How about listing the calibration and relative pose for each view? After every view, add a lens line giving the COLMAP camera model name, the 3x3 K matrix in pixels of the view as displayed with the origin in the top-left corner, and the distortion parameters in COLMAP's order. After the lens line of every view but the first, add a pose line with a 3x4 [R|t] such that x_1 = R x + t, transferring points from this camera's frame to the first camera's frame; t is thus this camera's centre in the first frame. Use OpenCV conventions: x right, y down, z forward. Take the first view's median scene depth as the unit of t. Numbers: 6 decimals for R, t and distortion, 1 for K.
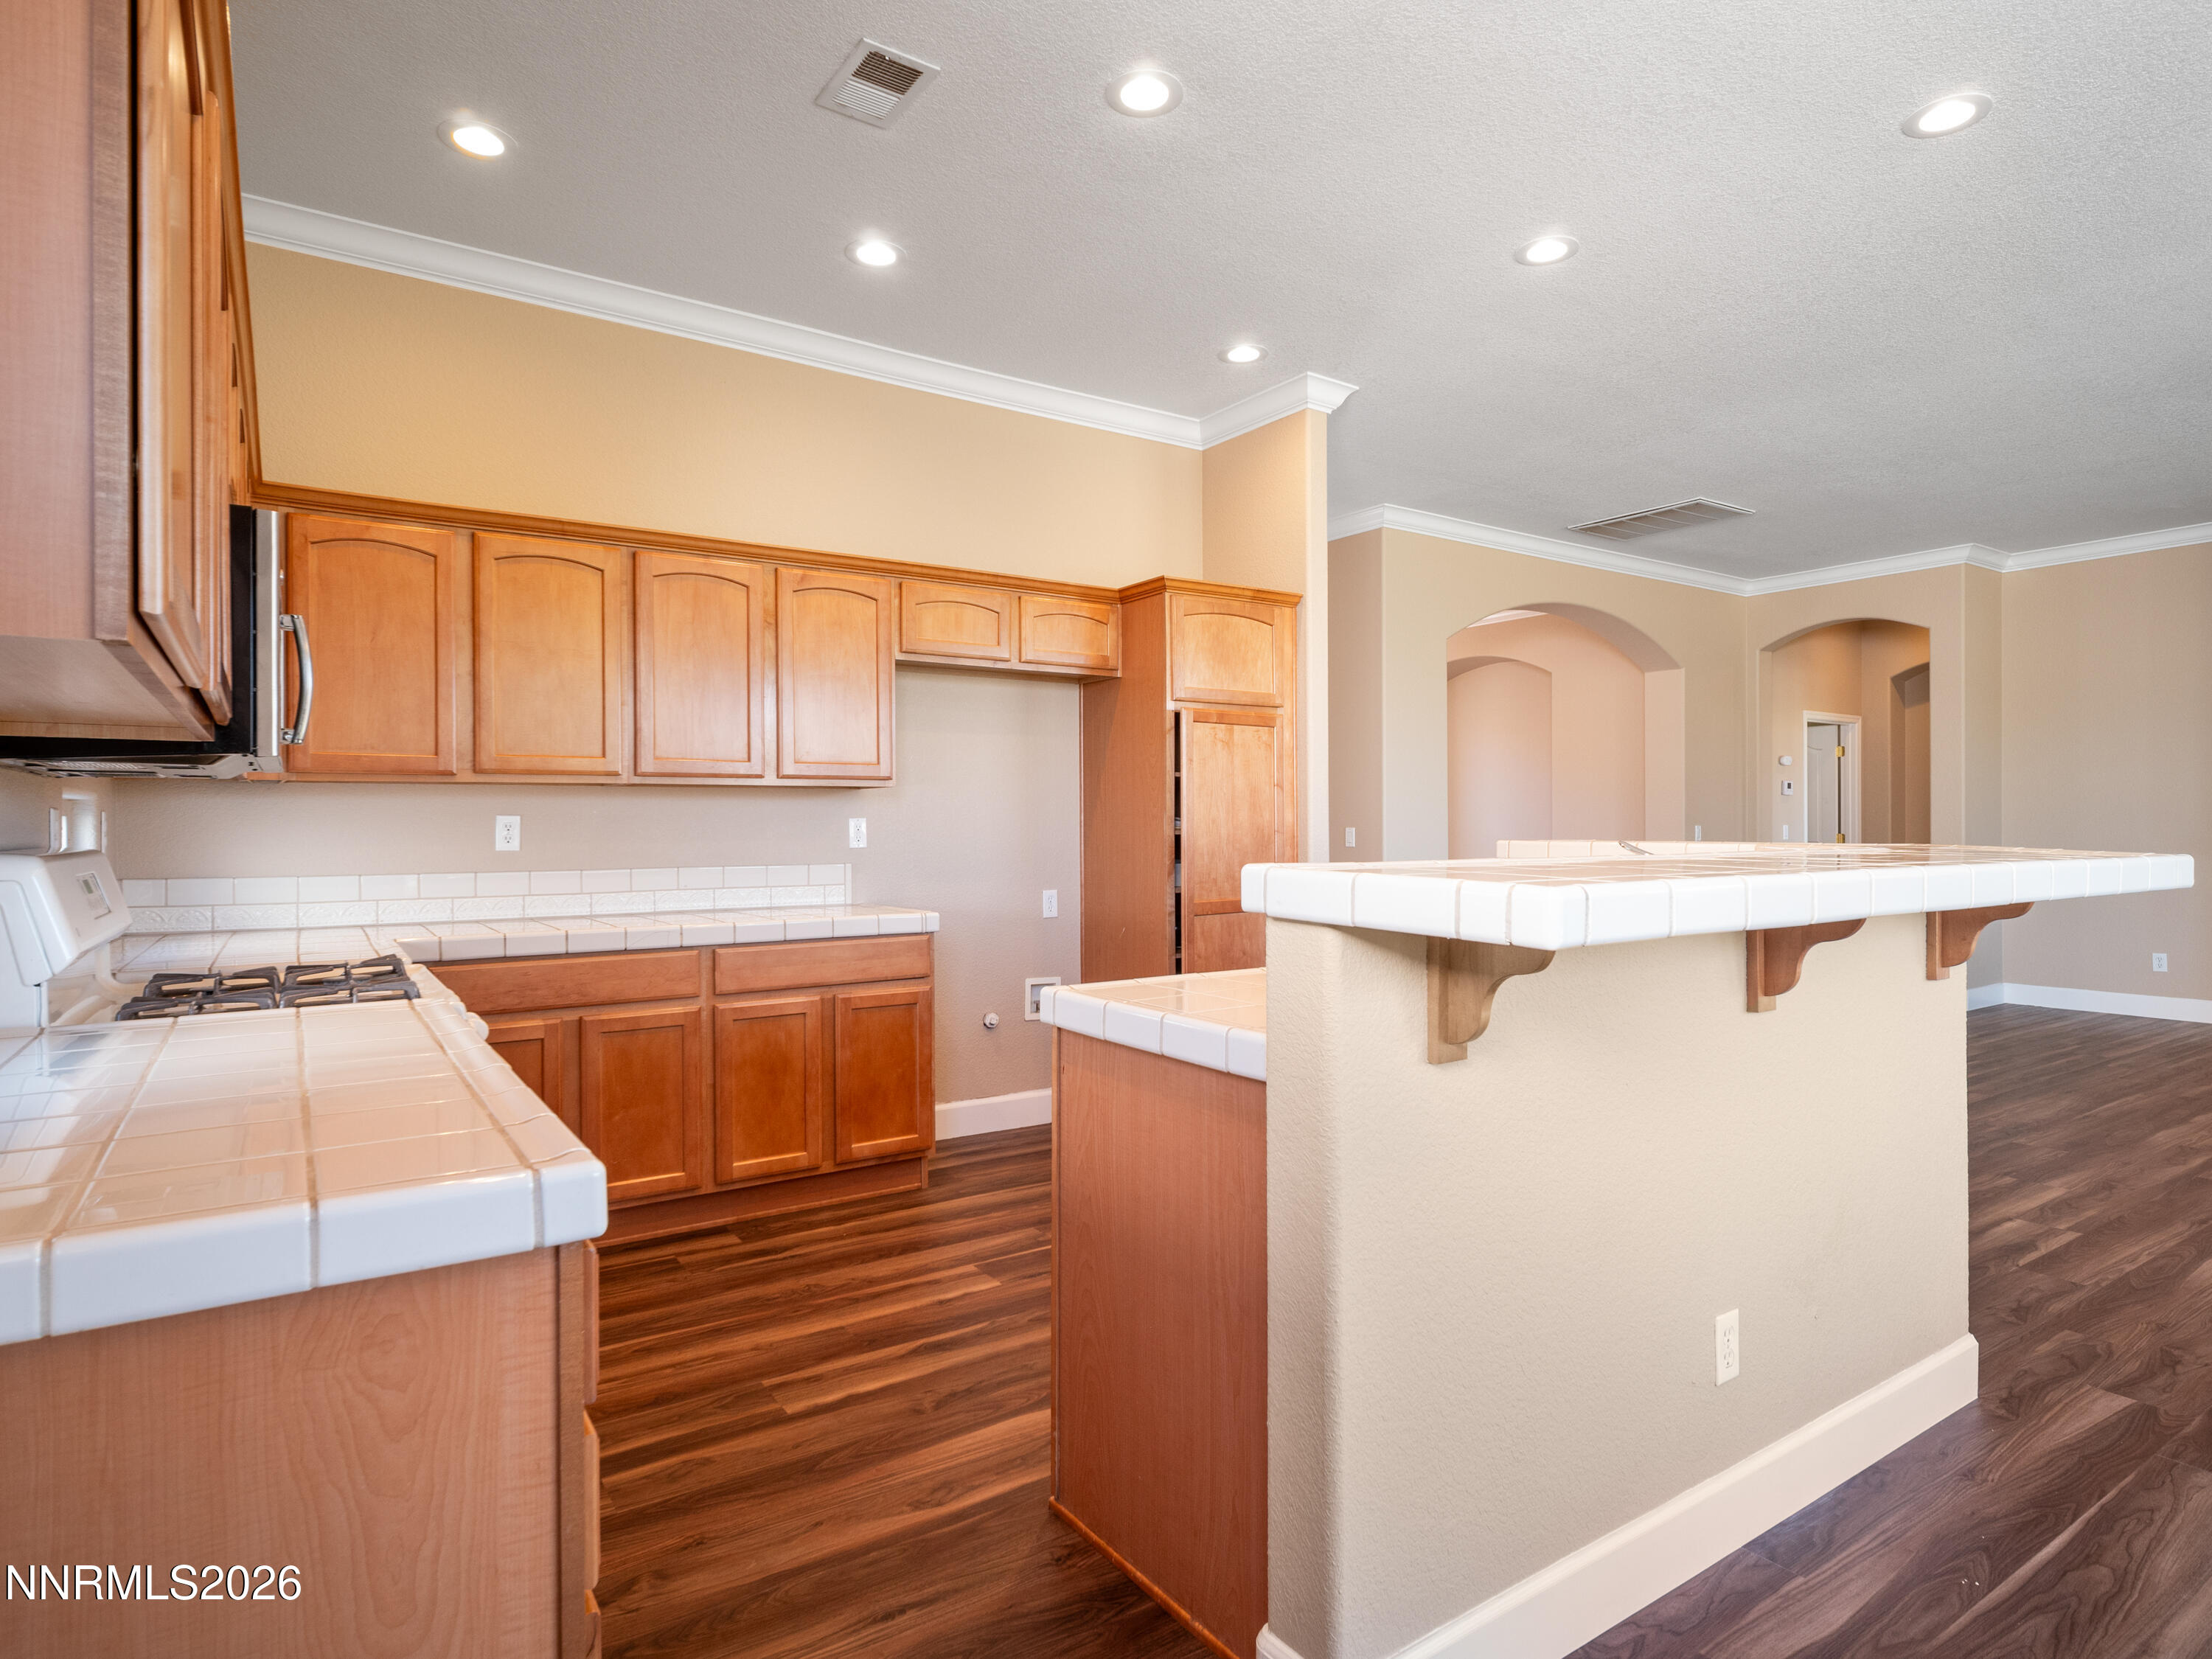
lens RADIAL K [[1216.6, 0, 1116.6], [0, 1216.6, 824.3], [0, 0, 1]] dist [0.004079, -0.005529]
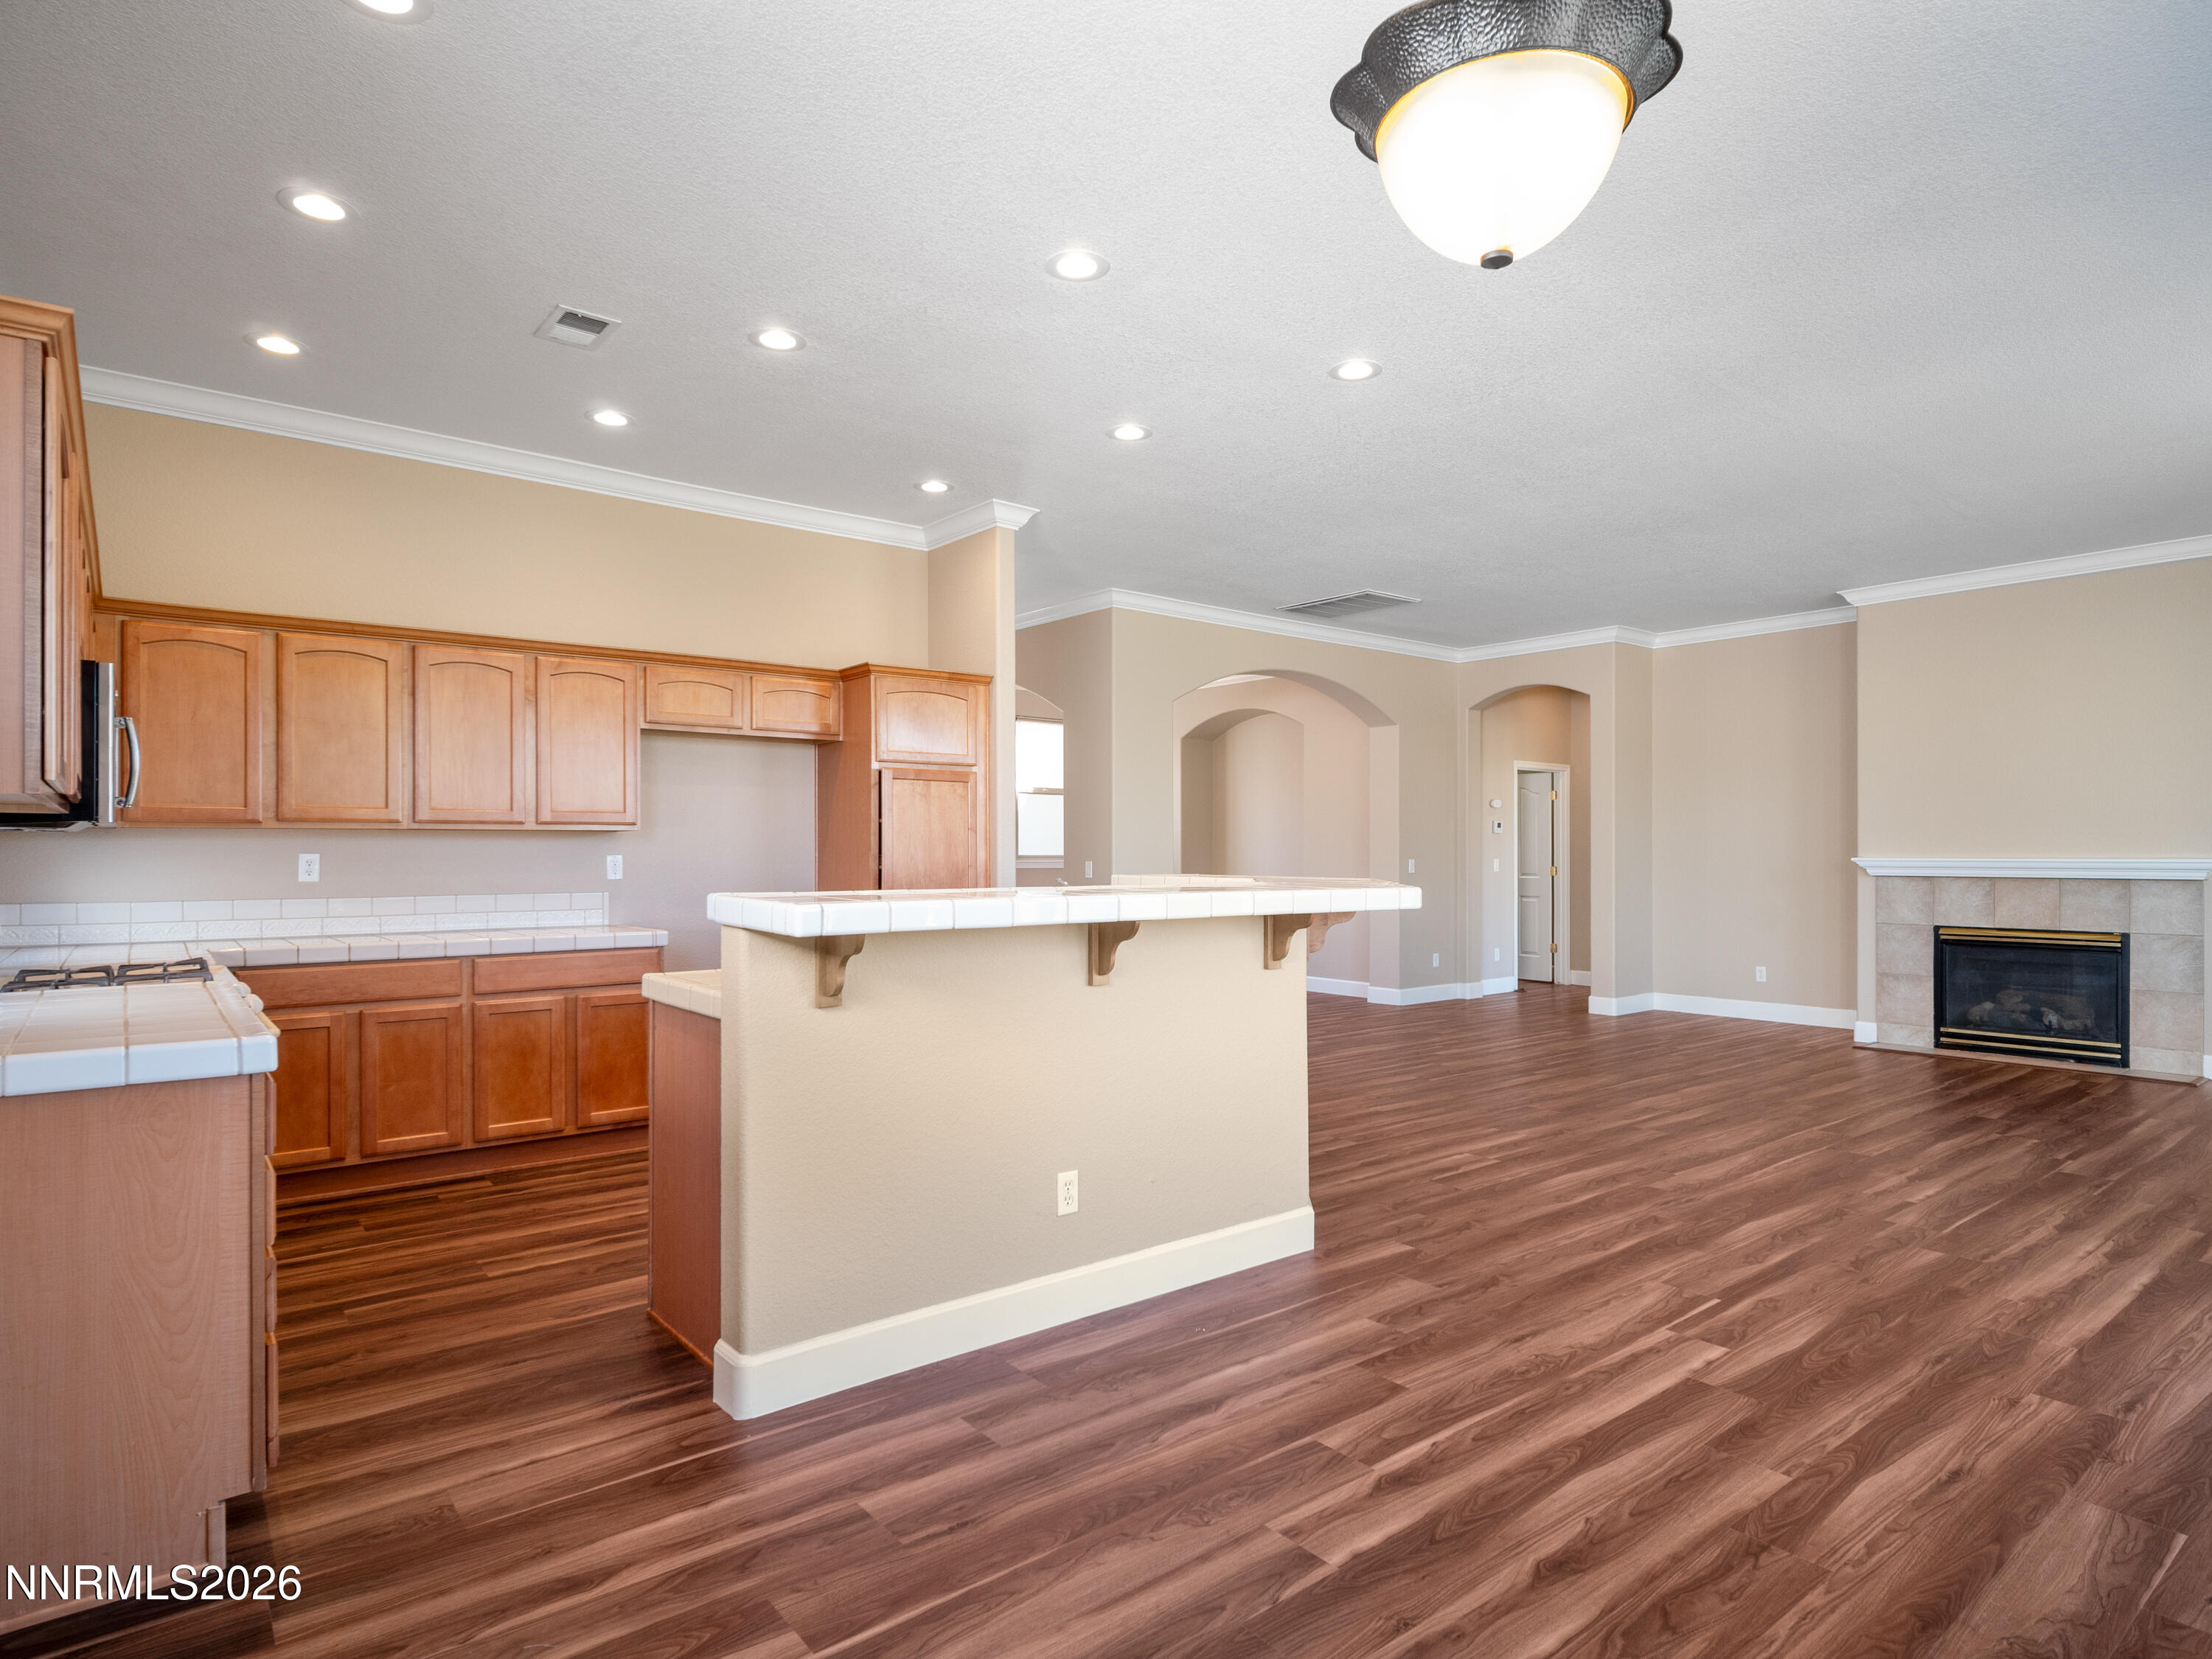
lens RADIAL K [[1216.6, 0, 1112.2], [0, 1216.6, 848.3], [0, 0, 1]] dist [0.004079, -0.005529]
pose [[0.996583, 0.003664, 0.082518, 0.255431], [-0.003417, 0.999989, -0.003139, -0.013391], [-0.082529, 0.002846, 0.996585, -0.367000]]
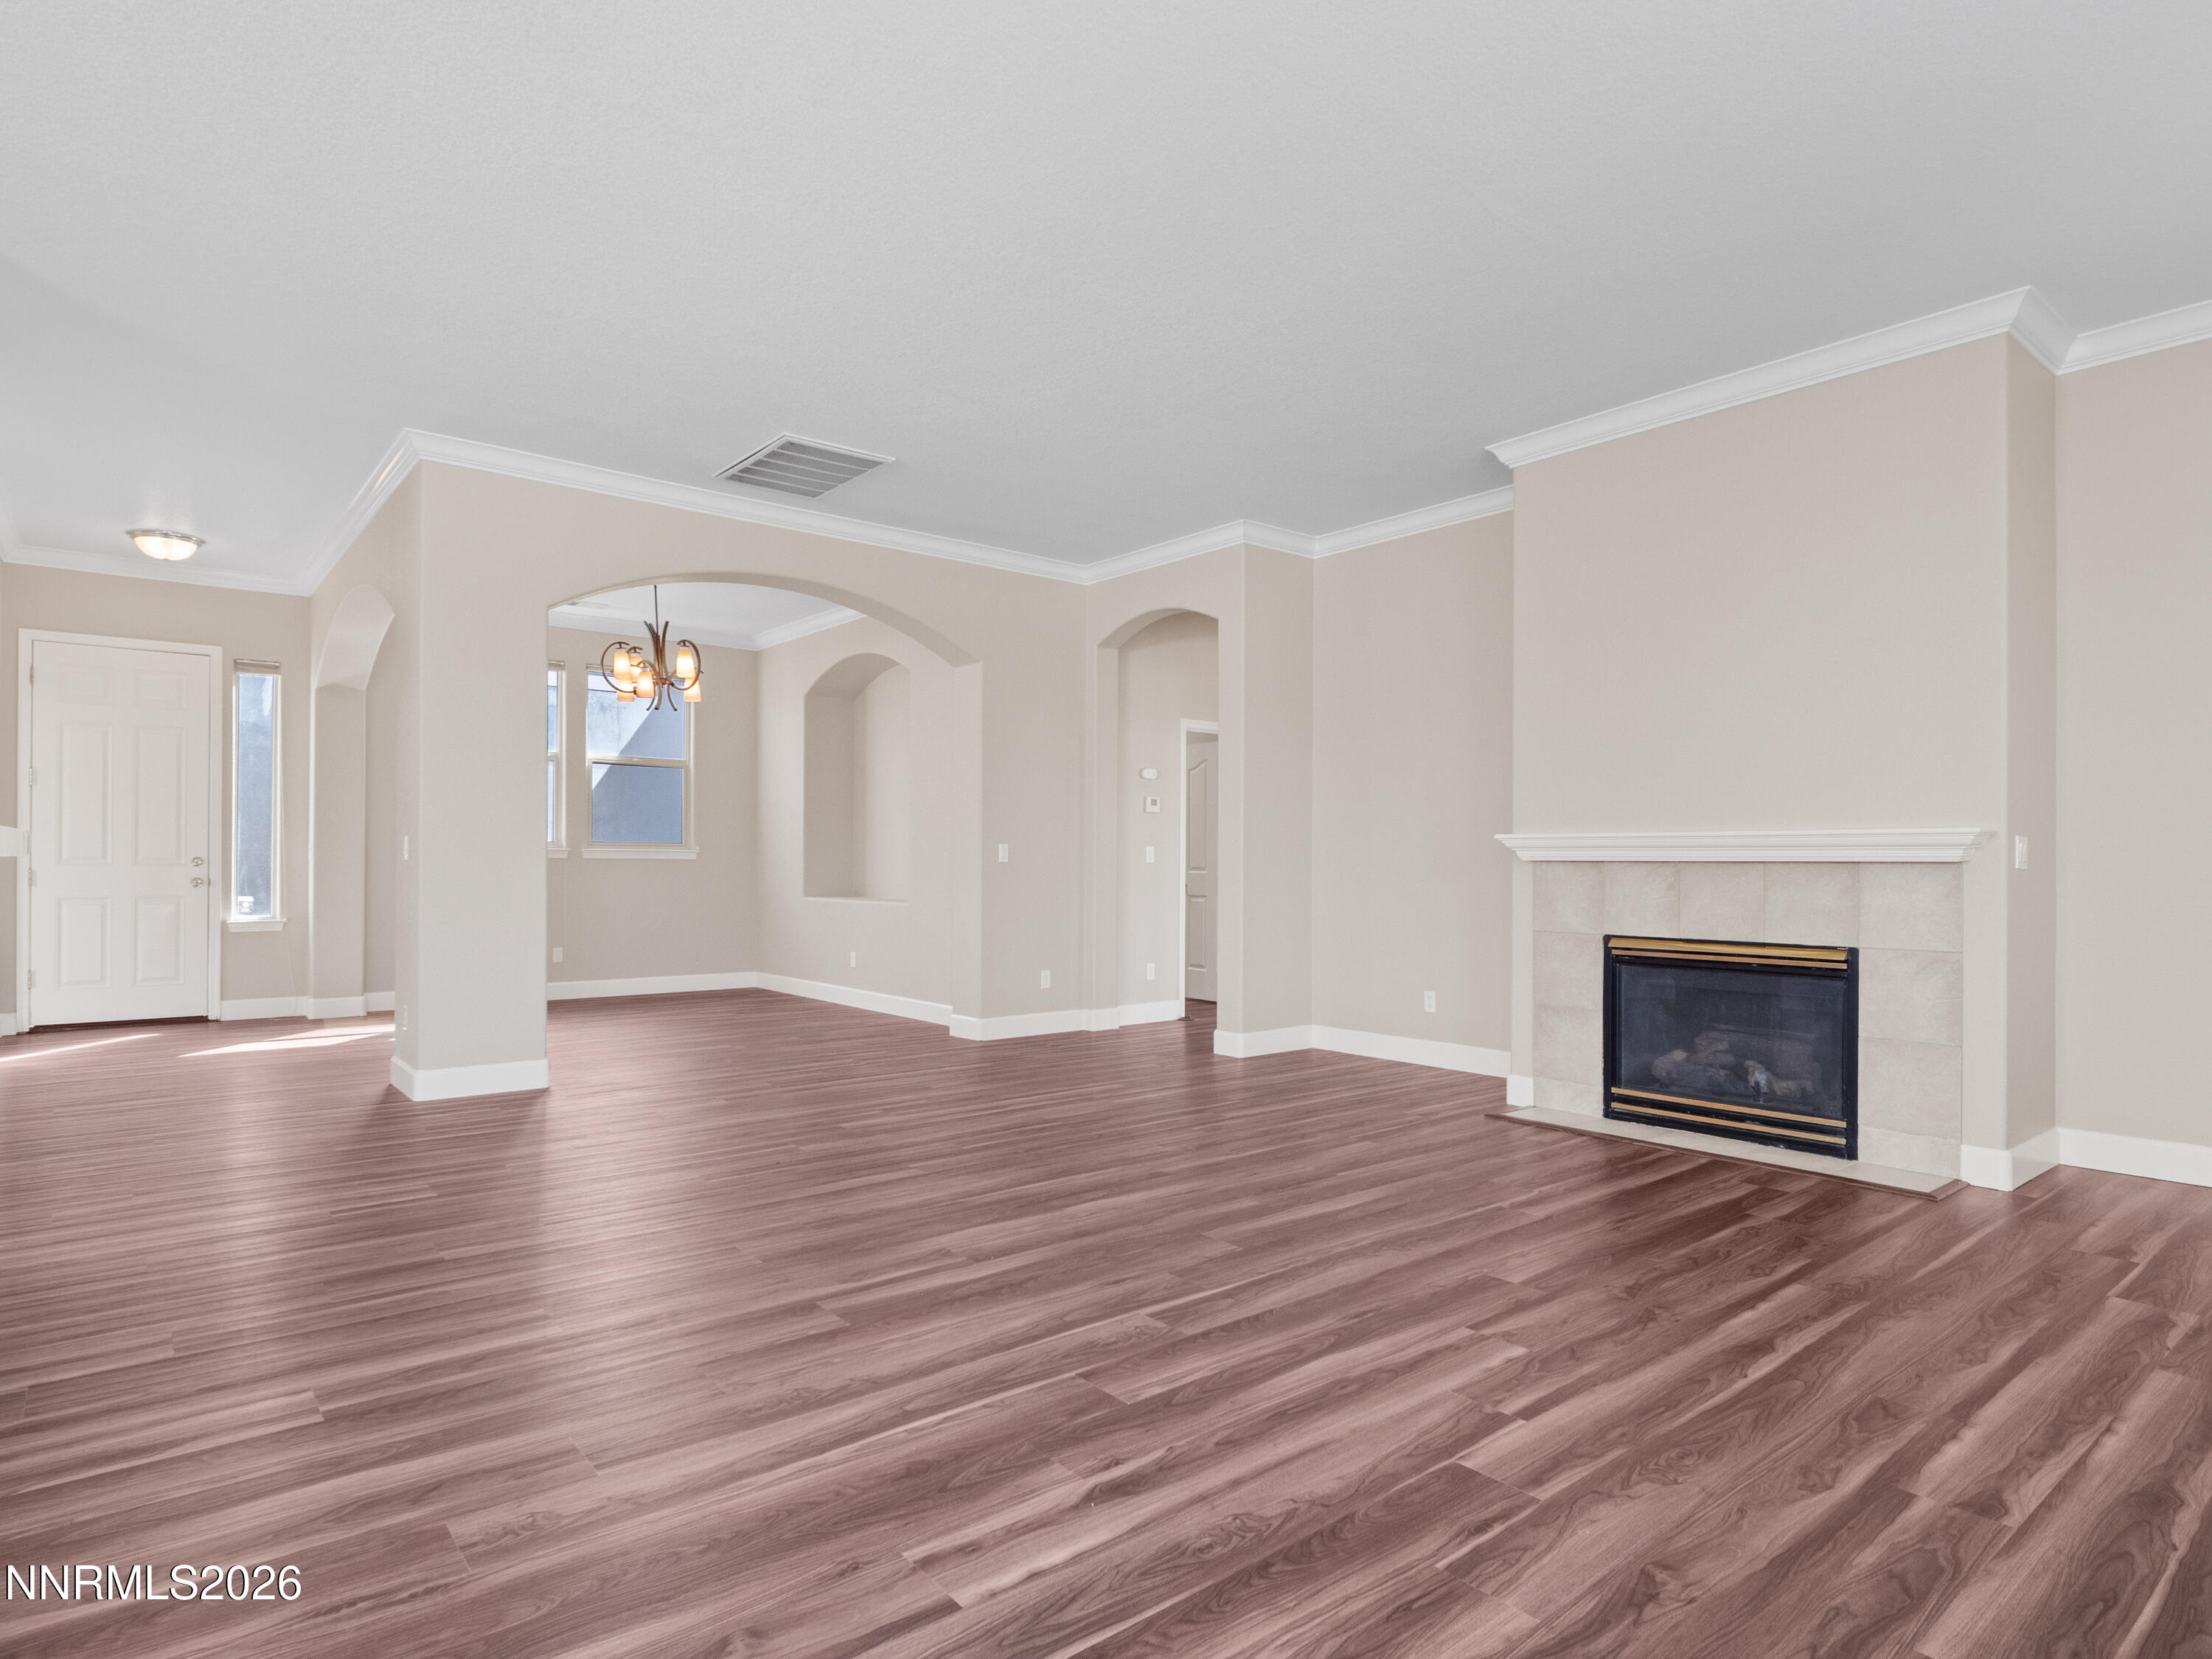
lens RADIAL K [[1216.6, 0, 1113.1], [0, 1216.6, 851.0], [0, 0, 1]] dist [0.004079, -0.005529]
pose [[0.995780, 0.009015, 0.091328, 1.270953], [-0.008311, 0.999933, -0.008096, 0.033075], [-0.091395, 0.007303, 0.995788, 0.345012]]
